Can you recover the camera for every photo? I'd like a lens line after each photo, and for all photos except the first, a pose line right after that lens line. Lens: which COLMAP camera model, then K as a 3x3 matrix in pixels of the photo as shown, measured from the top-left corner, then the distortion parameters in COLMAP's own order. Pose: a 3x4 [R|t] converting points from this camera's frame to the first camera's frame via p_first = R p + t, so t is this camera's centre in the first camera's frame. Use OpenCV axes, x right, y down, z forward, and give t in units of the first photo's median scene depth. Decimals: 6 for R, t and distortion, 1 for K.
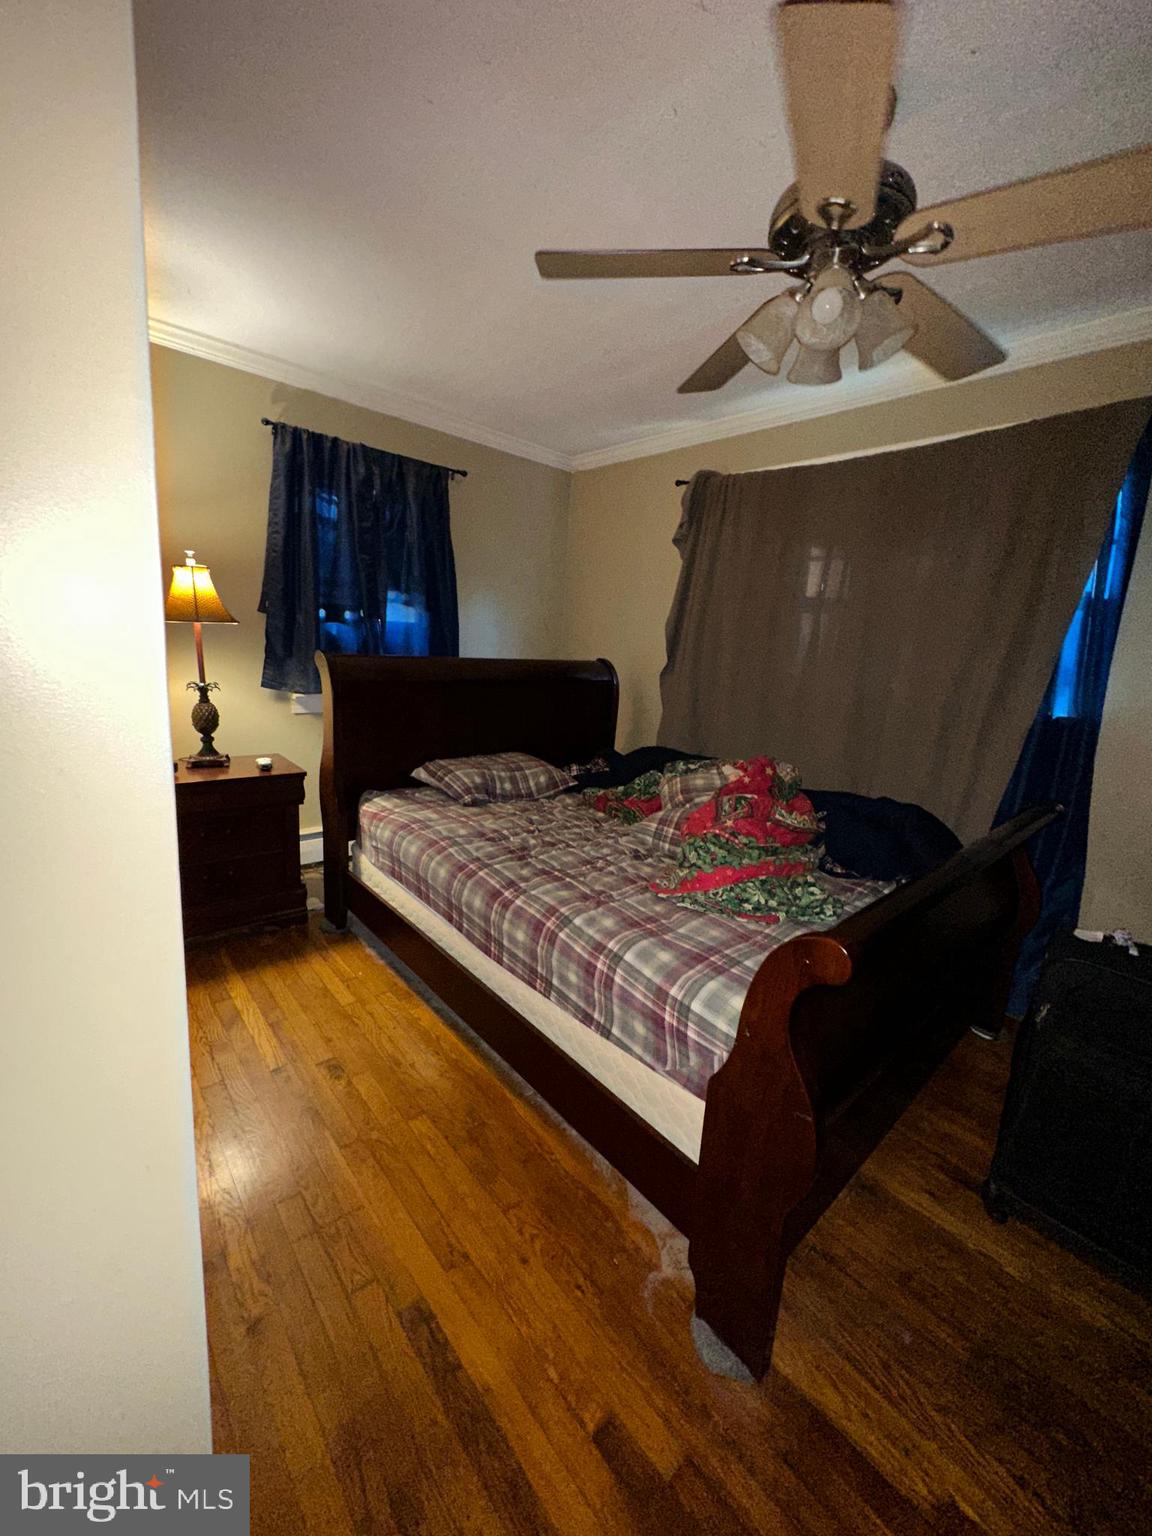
lens RADIAL K [[609.9, 0, 576.0], [0, 609.9, 768.0], [0, 0, 1]] dist [-0.000914, 0.000003]
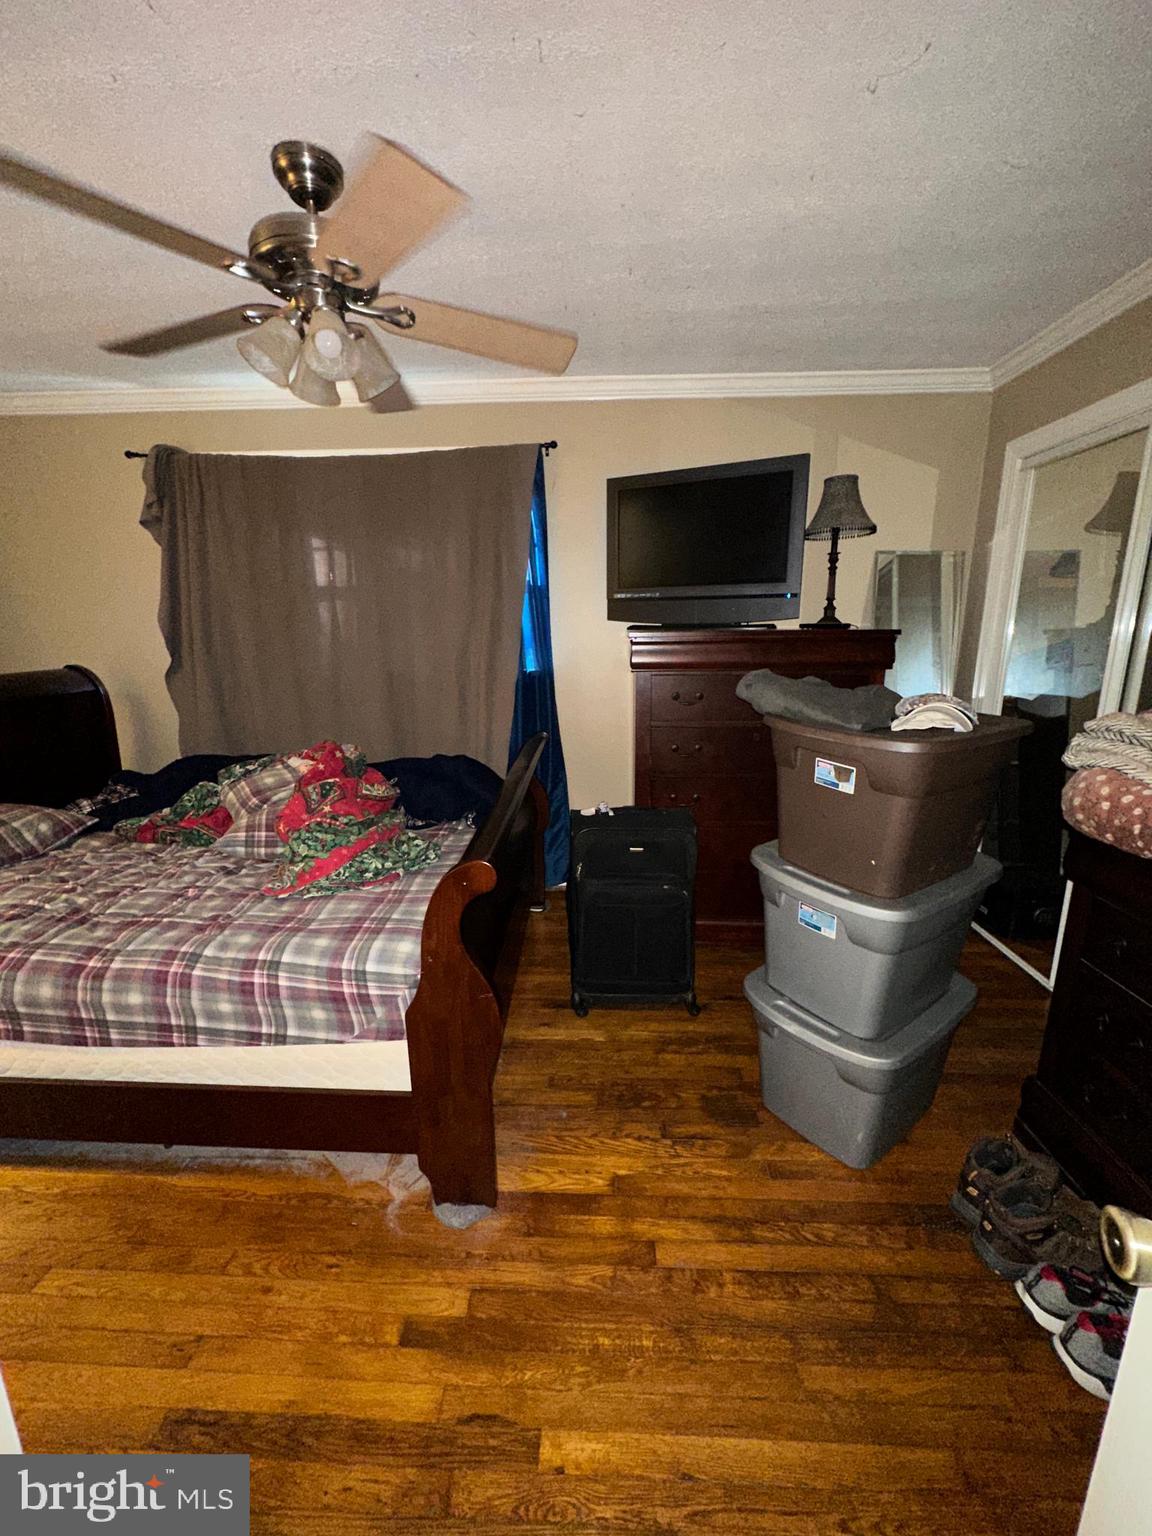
lens RADIAL K [[609.9, 0, 576.0], [0, 609.9, 768.0], [0, 0, 1]] dist [-0.000914, 0.000003]
pose [[0.692519, -0.228867, 0.684132, -0.160556], [0.202547, 0.971880, 0.120099, -0.018710], [-0.692381, 0.055398, 0.719402, -0.069334]]
